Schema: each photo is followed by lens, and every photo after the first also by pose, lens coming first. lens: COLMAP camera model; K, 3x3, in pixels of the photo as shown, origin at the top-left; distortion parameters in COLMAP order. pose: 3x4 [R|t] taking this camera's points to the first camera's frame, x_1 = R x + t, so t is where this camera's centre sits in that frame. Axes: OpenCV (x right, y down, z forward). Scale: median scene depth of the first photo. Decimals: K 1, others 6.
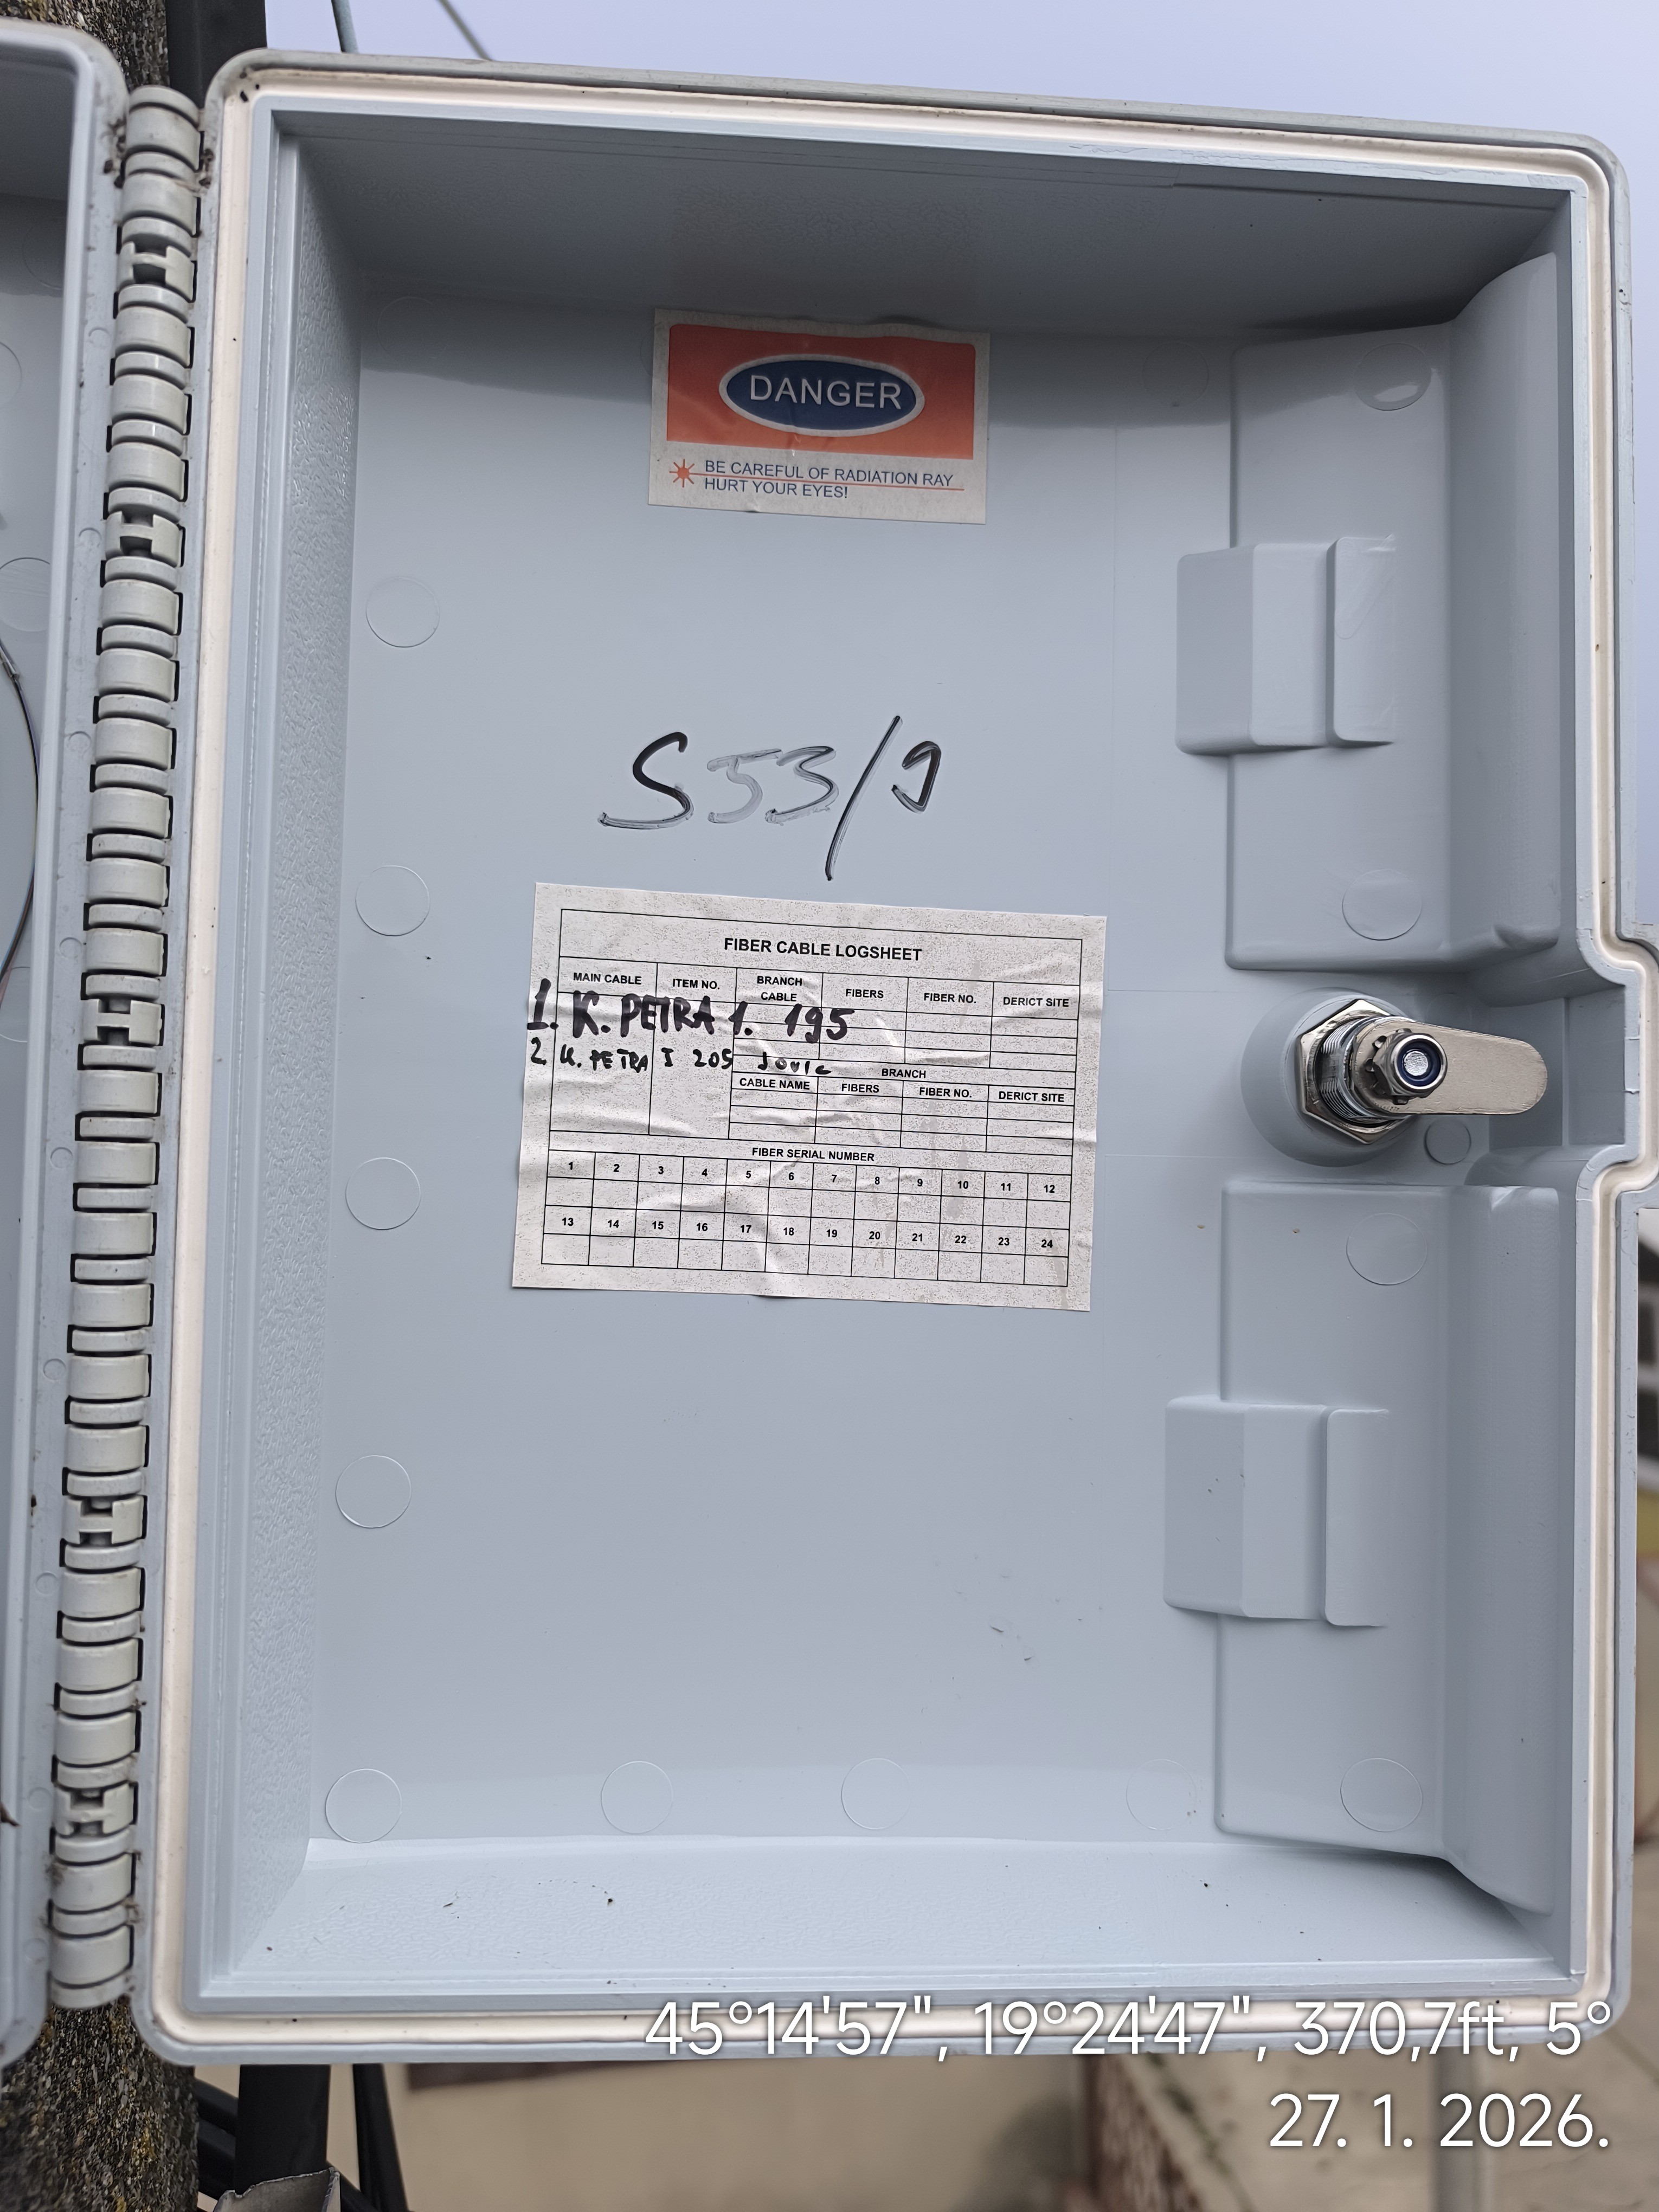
lens RADIAL K [[1484.2, 0, 829.5], [0, 1484.2, 1106.0], [0, 0, 1]] dist [0.367742, -0.270744]
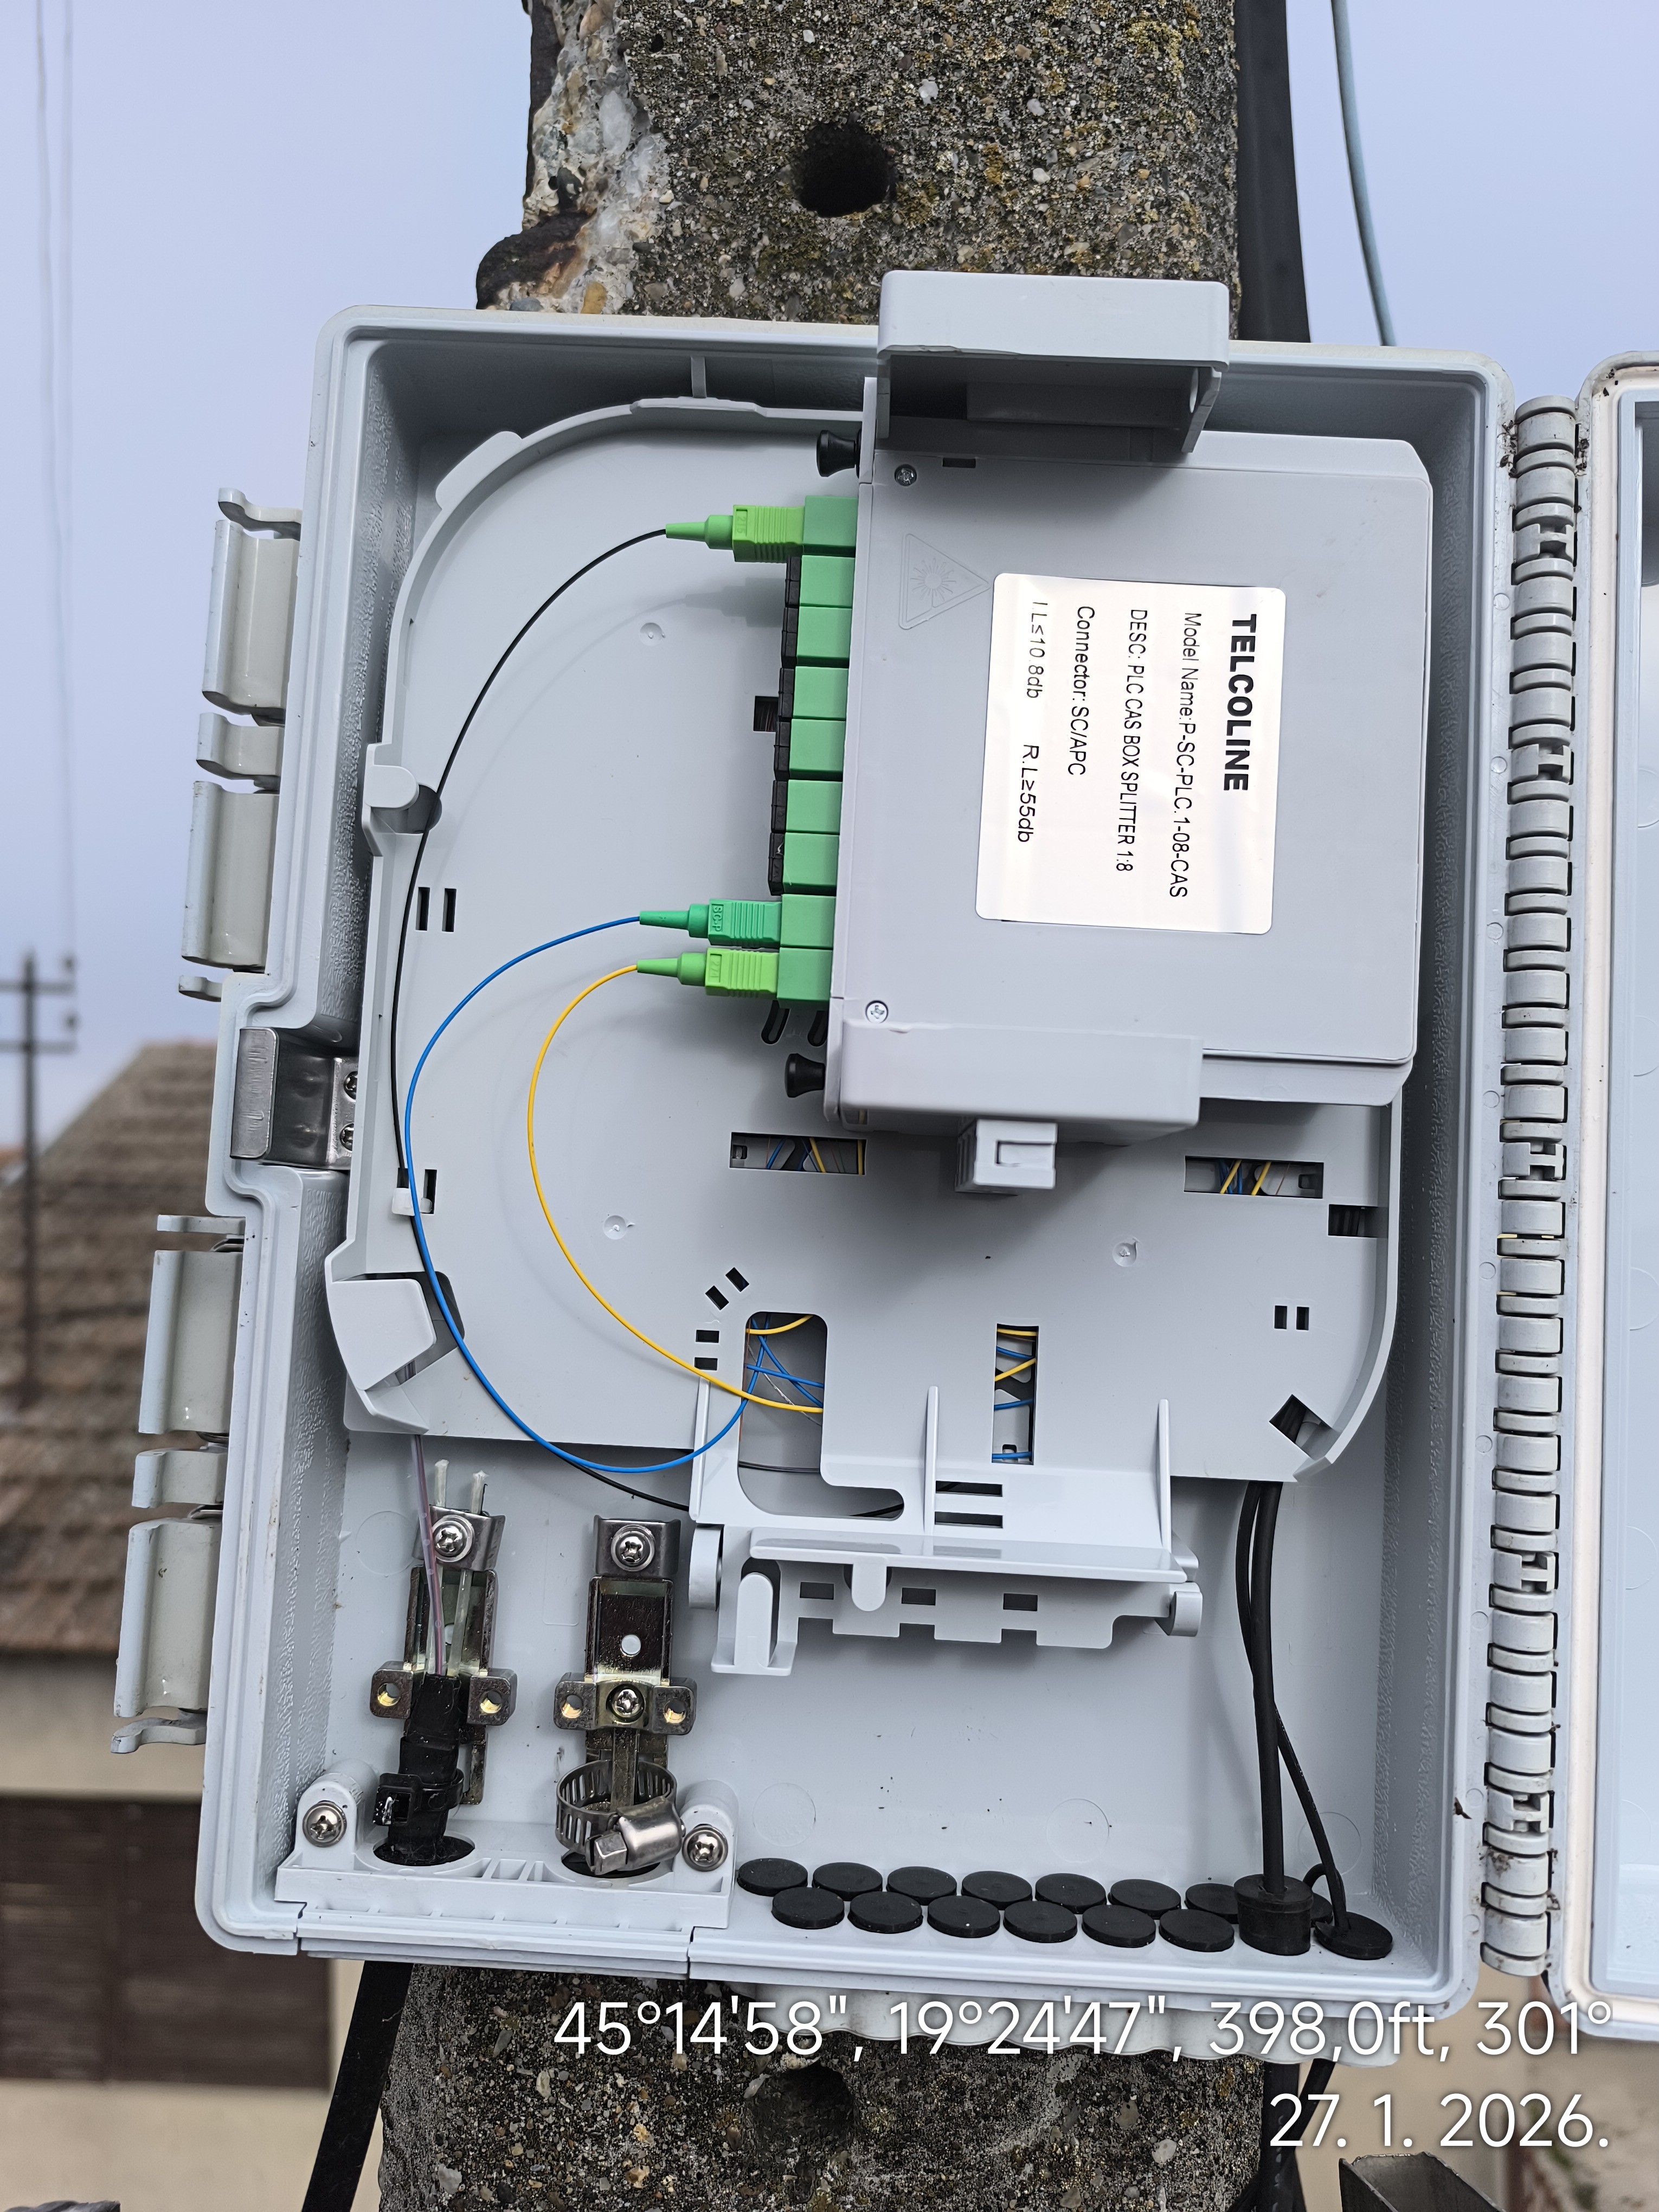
lens RADIAL K [[1484.2, 0, 829.5], [0, 1484.2, 1106.0], [0, 0, 1]] dist [0.367742, -0.270744]
pose [[0.999909, 0.005679, 0.012225, -0.947278], [-0.005663, 0.999983, -0.001324, -0.084494], [-0.012233, 0.001255, 0.999924, -0.194152]]
